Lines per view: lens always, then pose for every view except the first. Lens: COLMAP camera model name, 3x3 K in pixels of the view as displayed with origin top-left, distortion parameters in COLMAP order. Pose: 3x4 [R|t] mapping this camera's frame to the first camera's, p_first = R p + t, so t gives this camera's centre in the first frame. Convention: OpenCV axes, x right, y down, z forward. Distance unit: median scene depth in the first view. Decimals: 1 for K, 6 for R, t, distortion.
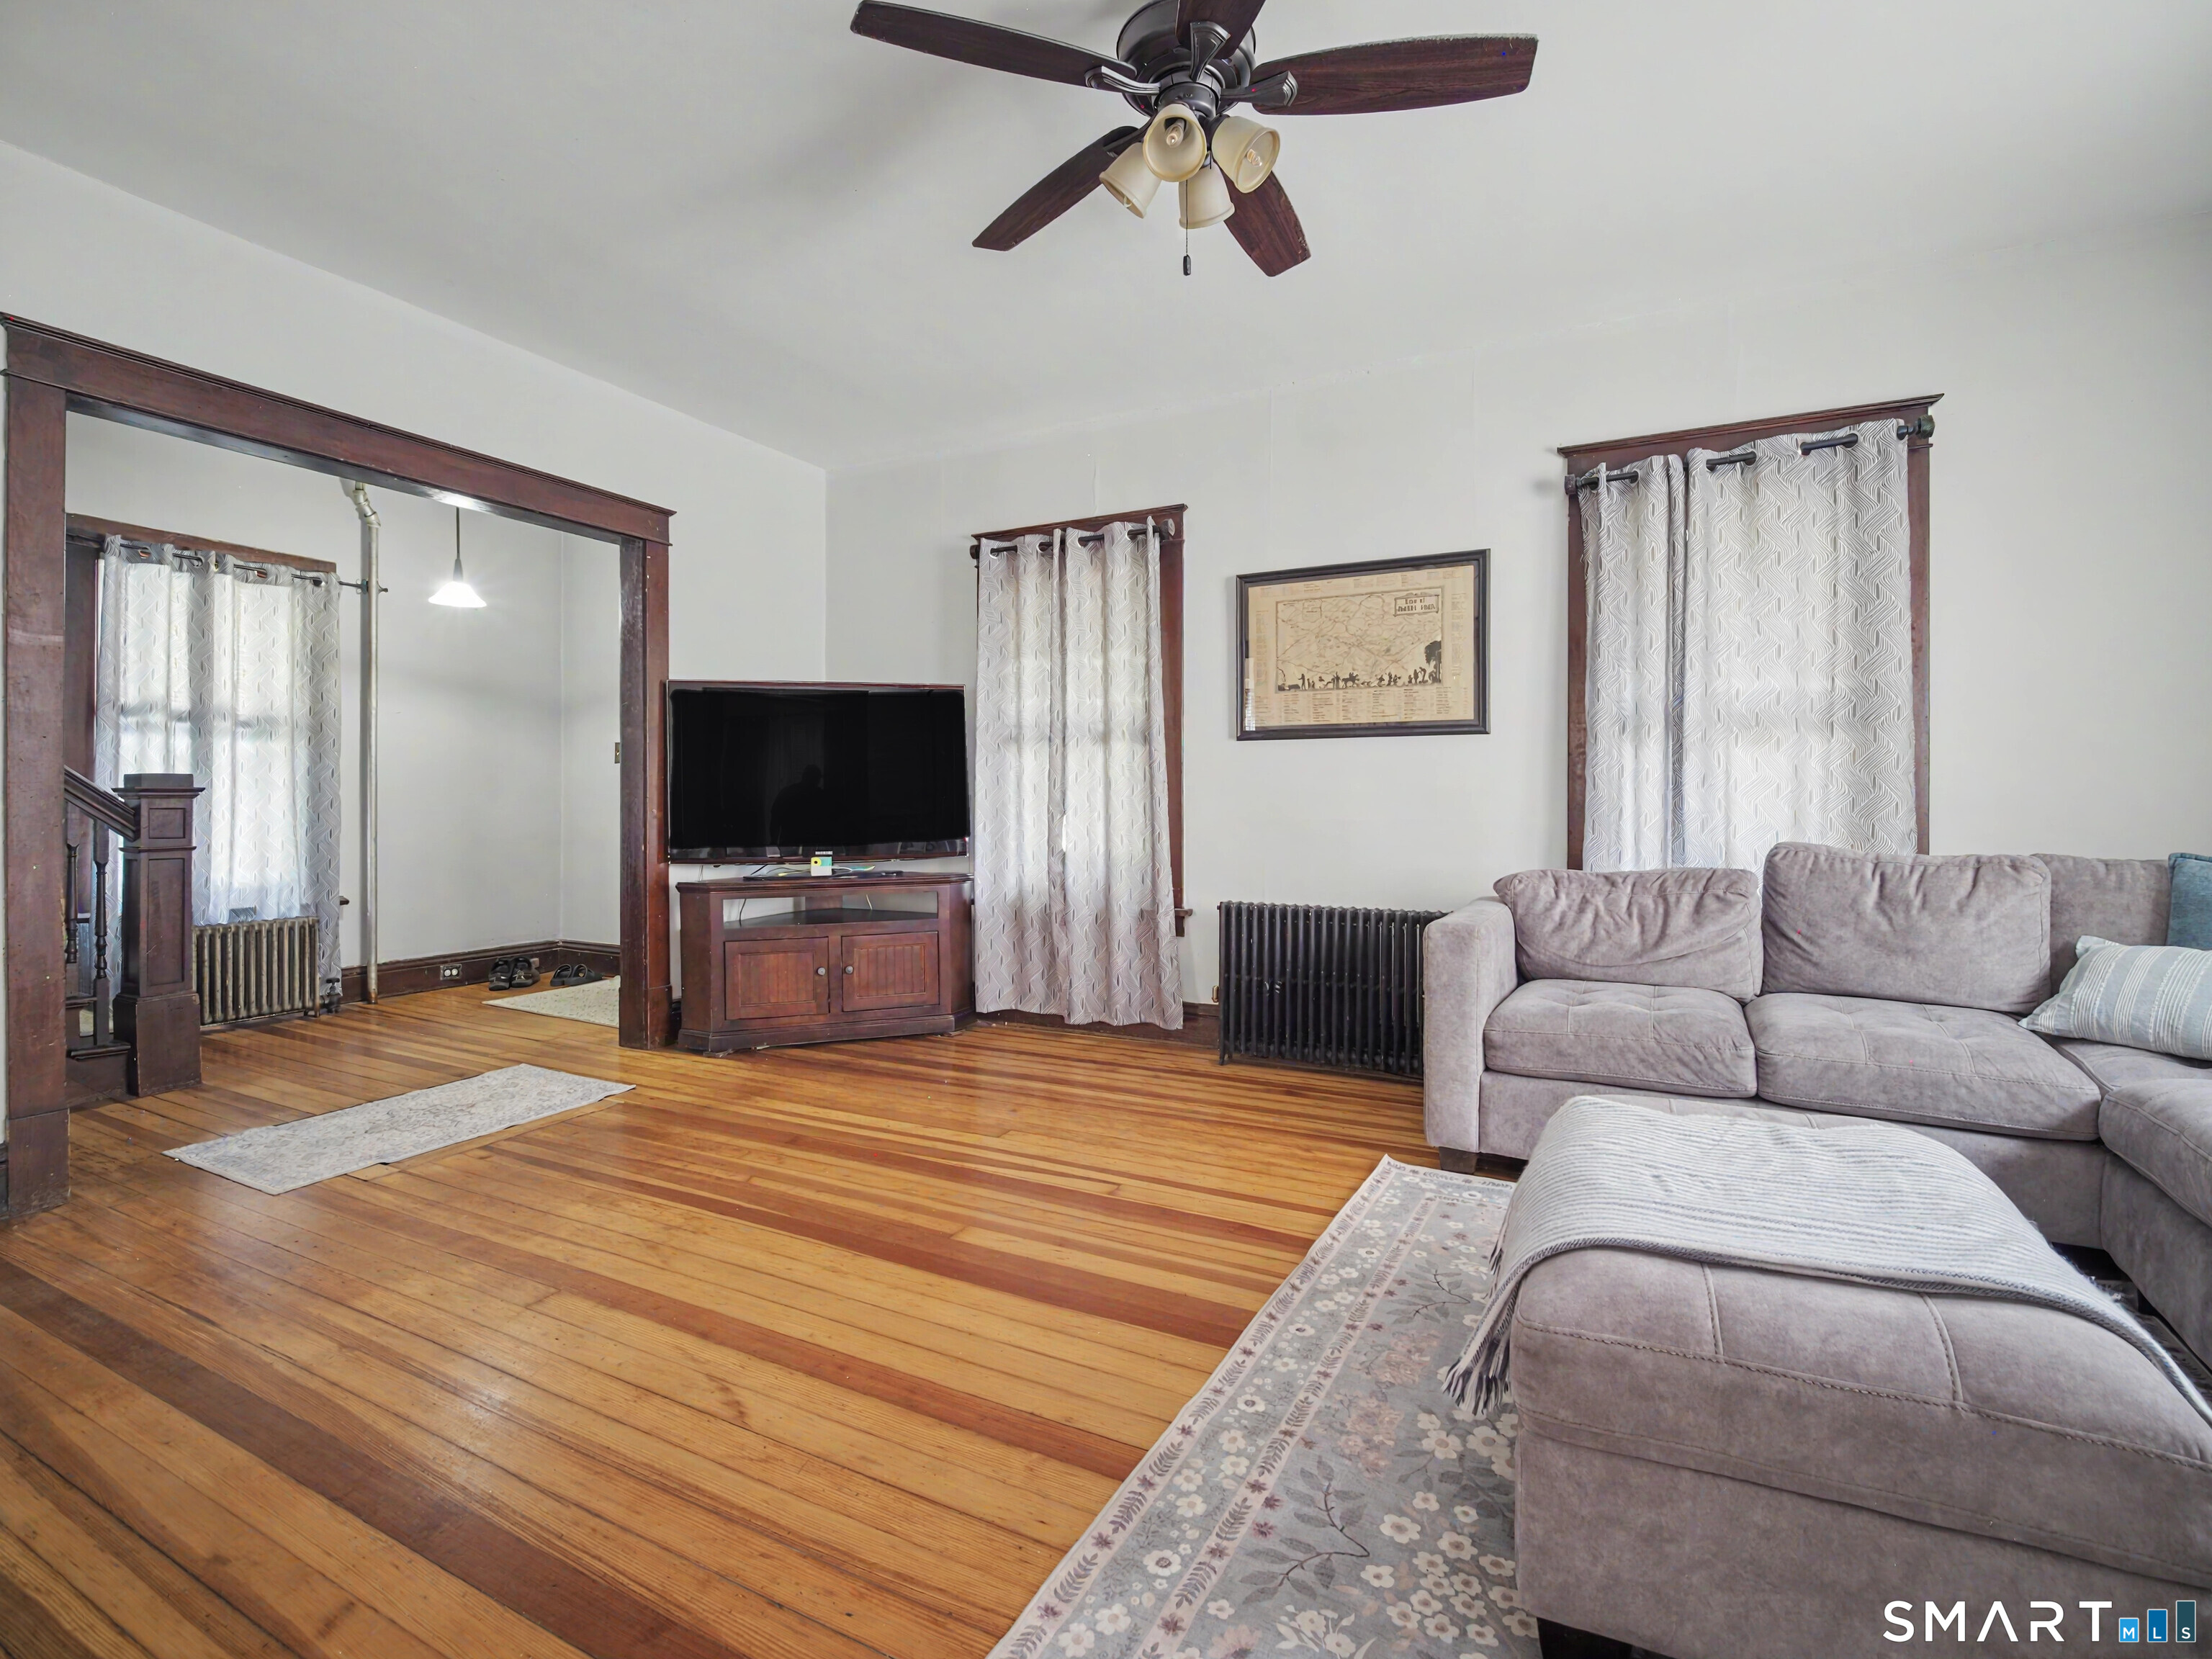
lens RADIAL K [[1018.0, 0, 1101.2], [0, 1018.0, 804.0], [0, 0, 1]] dist [-0.018505, -0.001385]
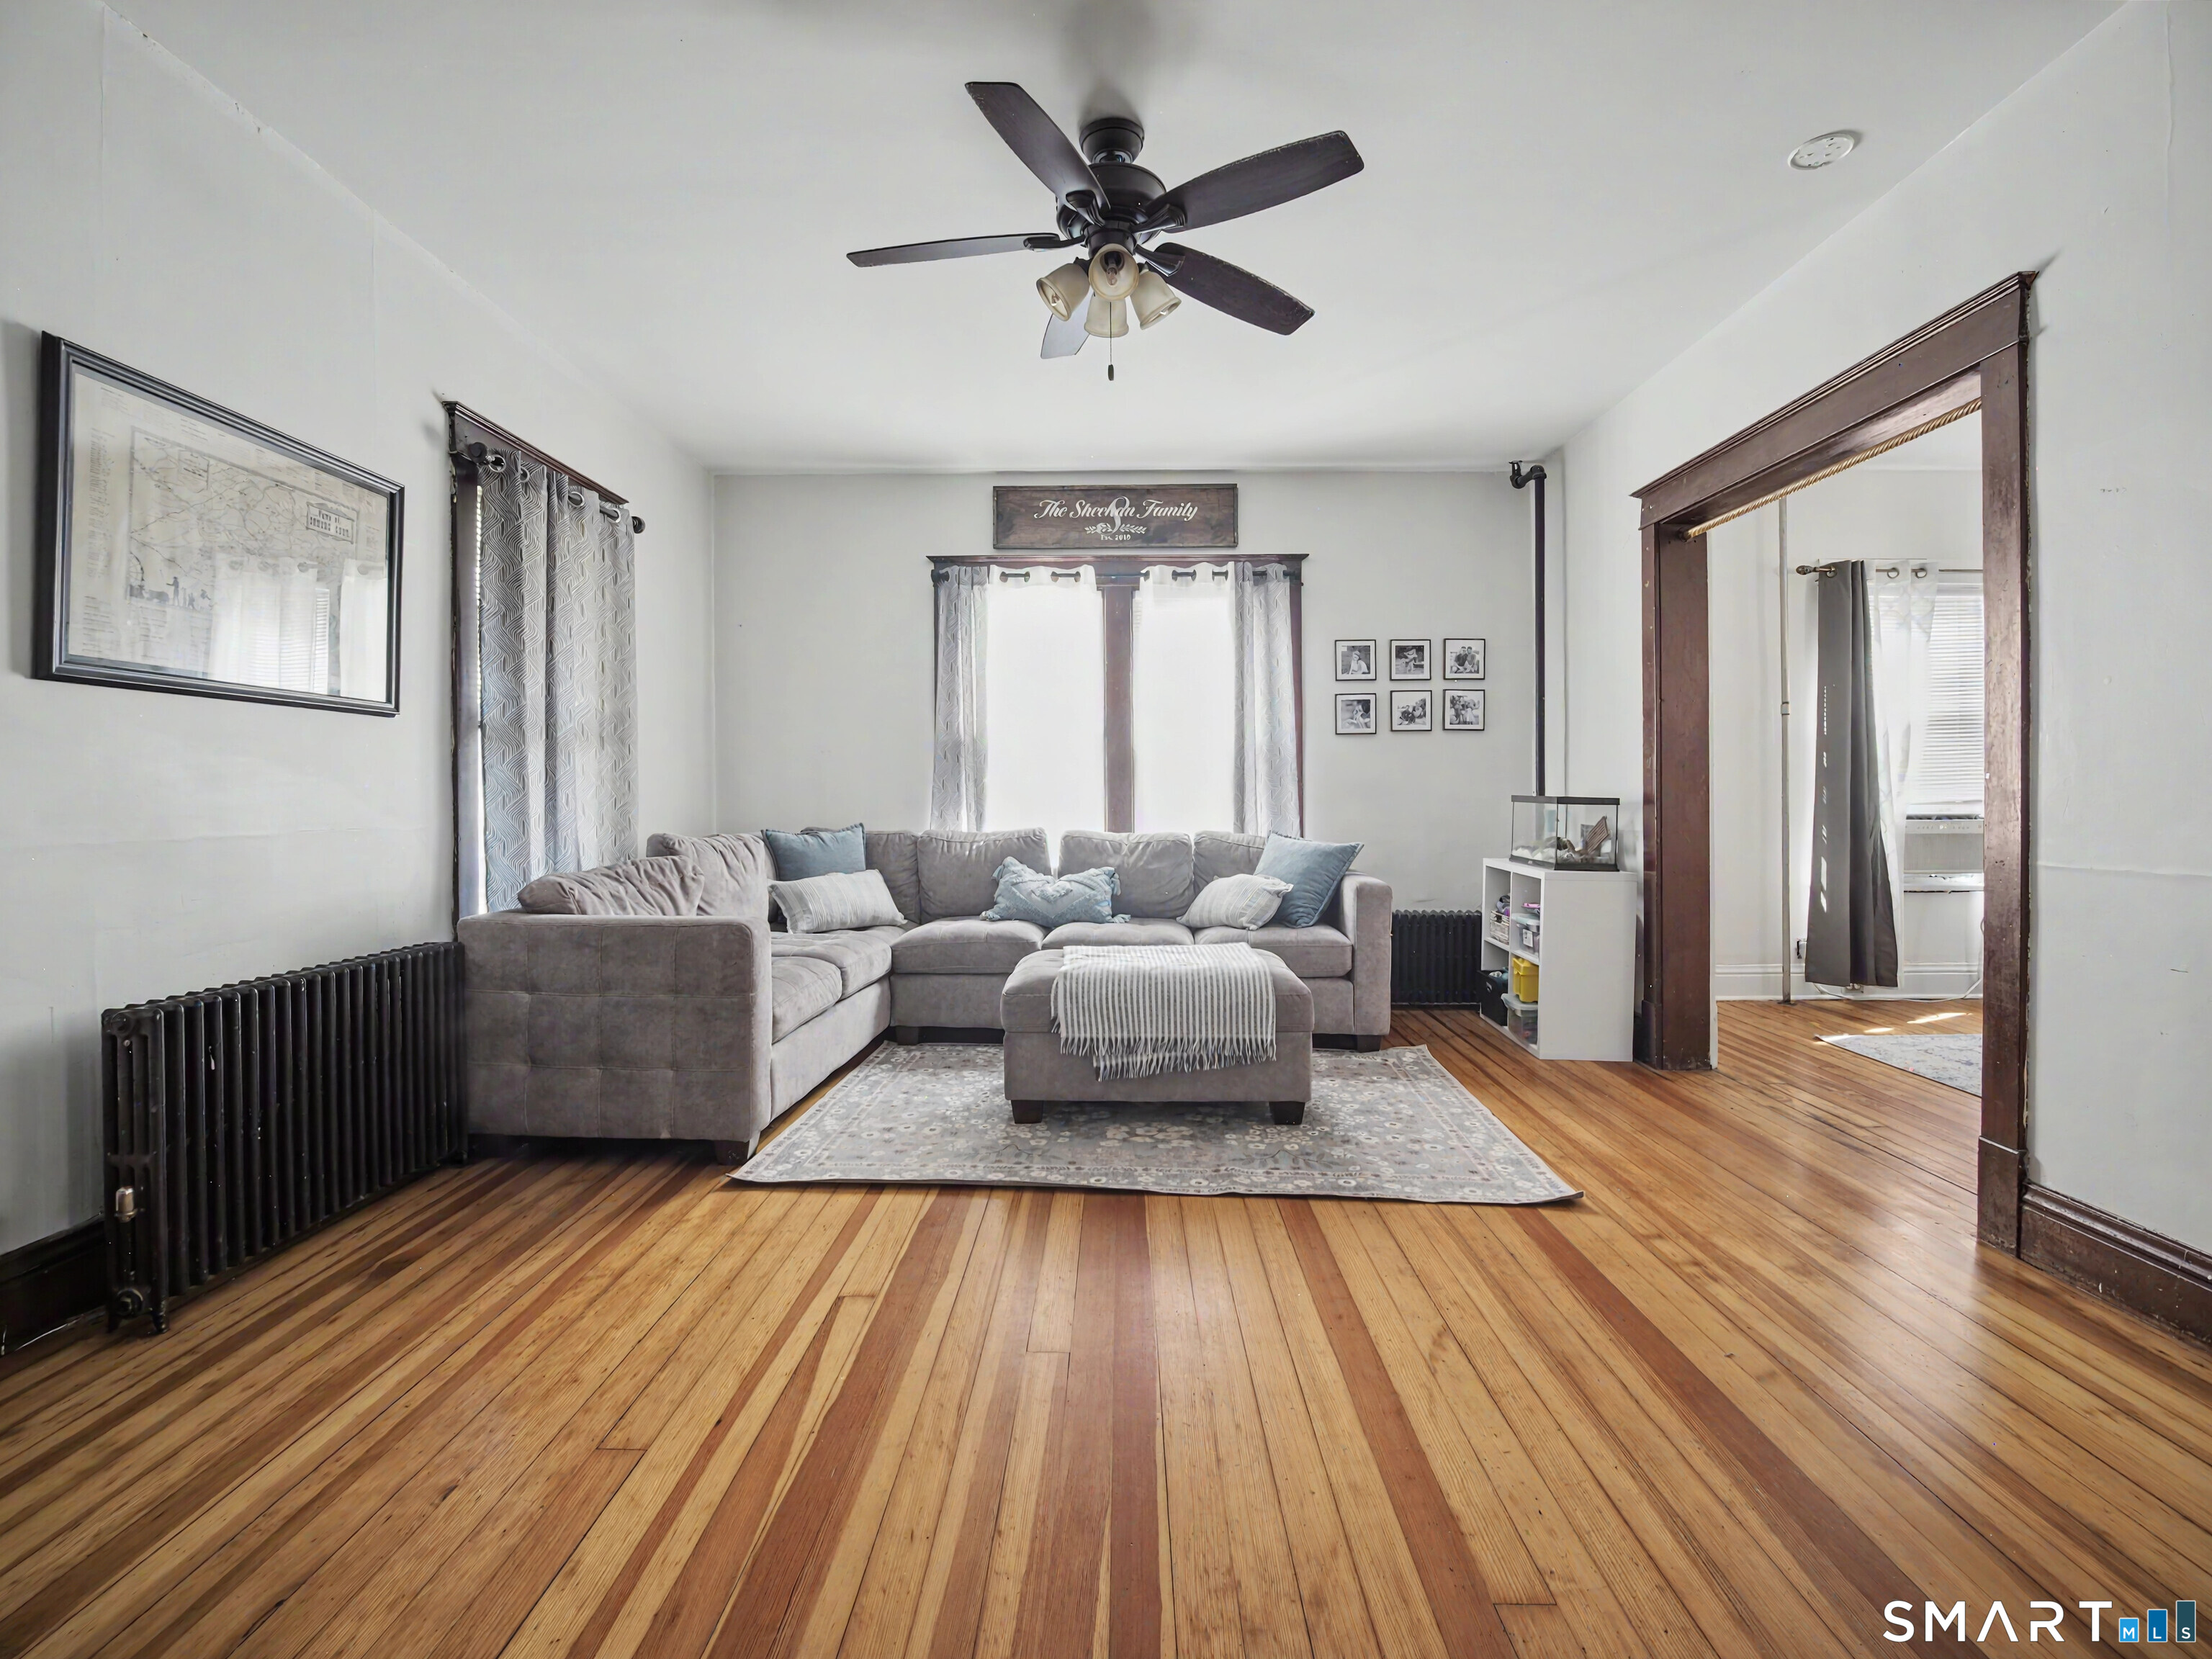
lens RADIAL K [[1018.0, 0, 1101.2], [0, 1018.0, 804.0], [0, 0, 1]] dist [-0.018505, -0.001385]
pose [[-0.439382, -0.006143, 0.898279, -0.646563], [0.002111, 0.999967, 0.007871, -0.007901], [-0.898298, 0.005354, -0.439354, 0.980331]]
